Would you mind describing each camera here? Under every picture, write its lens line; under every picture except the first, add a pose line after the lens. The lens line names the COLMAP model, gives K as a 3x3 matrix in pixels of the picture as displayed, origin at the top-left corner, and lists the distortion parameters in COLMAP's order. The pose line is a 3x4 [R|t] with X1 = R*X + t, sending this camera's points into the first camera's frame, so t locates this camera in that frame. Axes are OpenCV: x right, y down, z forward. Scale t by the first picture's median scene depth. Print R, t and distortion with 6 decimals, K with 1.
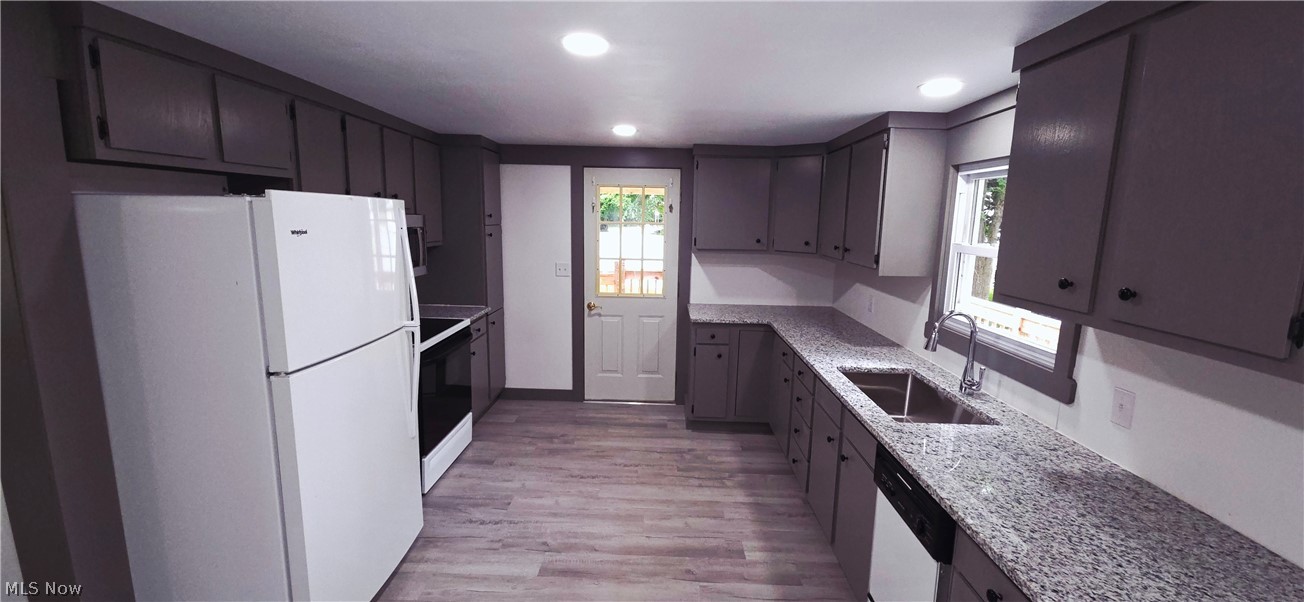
lens RADIAL K [[527.4, 0, 651.6], [0, 527.4, 305.5], [0, 0, 1]] dist [0.000203, -0.000313]
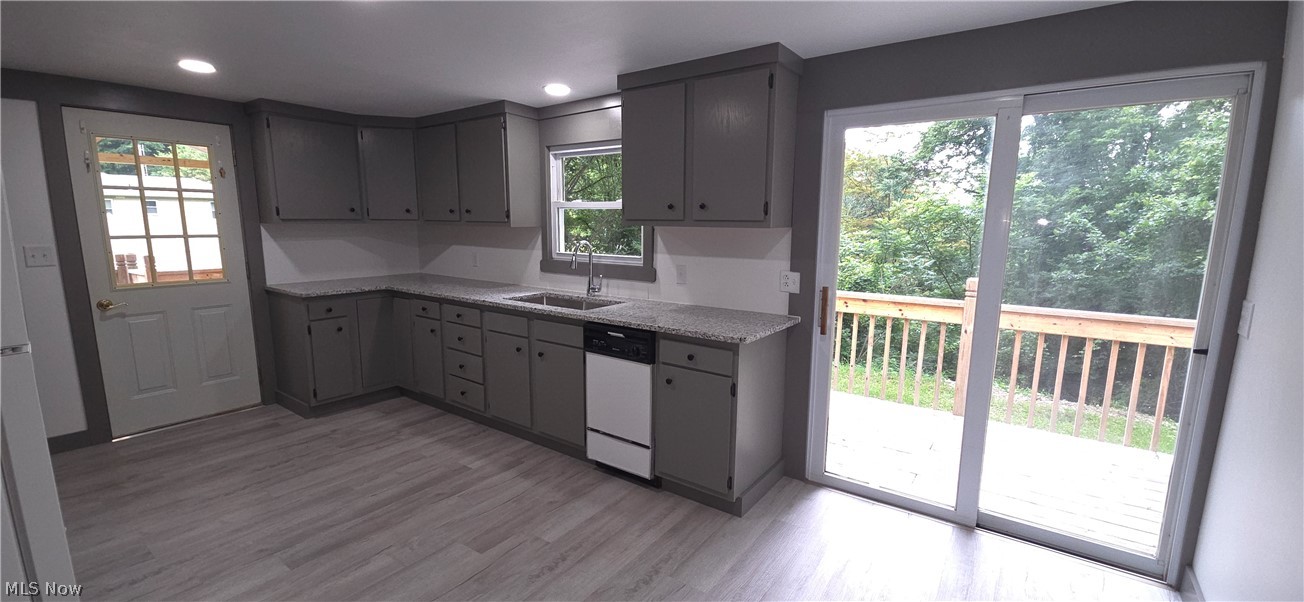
lens RADIAL K [[527.4, 0, 651.6], [0, 527.4, 305.5], [0, 0, 1]] dist [0.000203, -0.000313]
pose [[0.565699, -0.144071, 0.811929, -0.386434], [0.138708, 0.987215, 0.078531, 0.068267], [-0.812862, 0.068196, 0.578450, -0.017549]]
